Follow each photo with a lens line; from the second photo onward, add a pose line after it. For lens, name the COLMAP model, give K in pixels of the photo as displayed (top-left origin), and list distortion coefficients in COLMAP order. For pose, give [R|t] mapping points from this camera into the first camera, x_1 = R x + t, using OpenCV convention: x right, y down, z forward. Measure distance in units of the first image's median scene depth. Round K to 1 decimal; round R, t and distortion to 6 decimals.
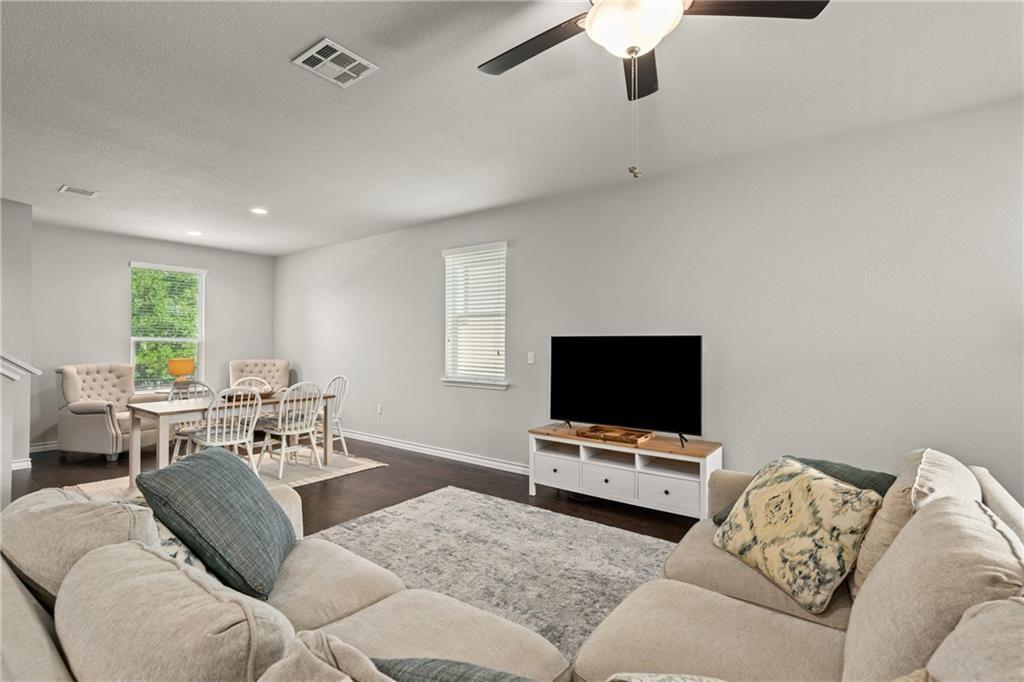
lens RADIAL K [[478.1, 0, 510.2], [0, 478.1, 338.6], [0, 0, 1]] dist [0.004749, -0.000258]
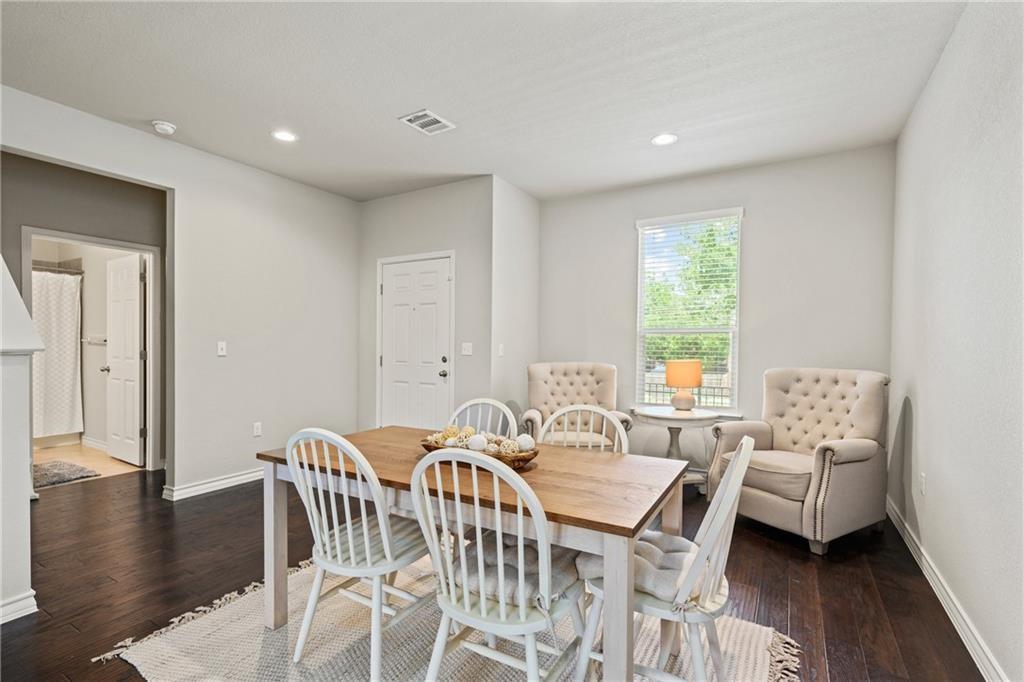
lens RADIAL K [[478.1, 0, 509.3], [0, 478.1, 354.2], [0, 0, 1]] dist [0.004749, -0.000258]
pose [[0.101189, 0.017789, -0.994708, -0.173373], [0.004881, 0.999819, 0.018377, 0.036337], [0.994855, -0.006715, 0.101084, 1.193785]]
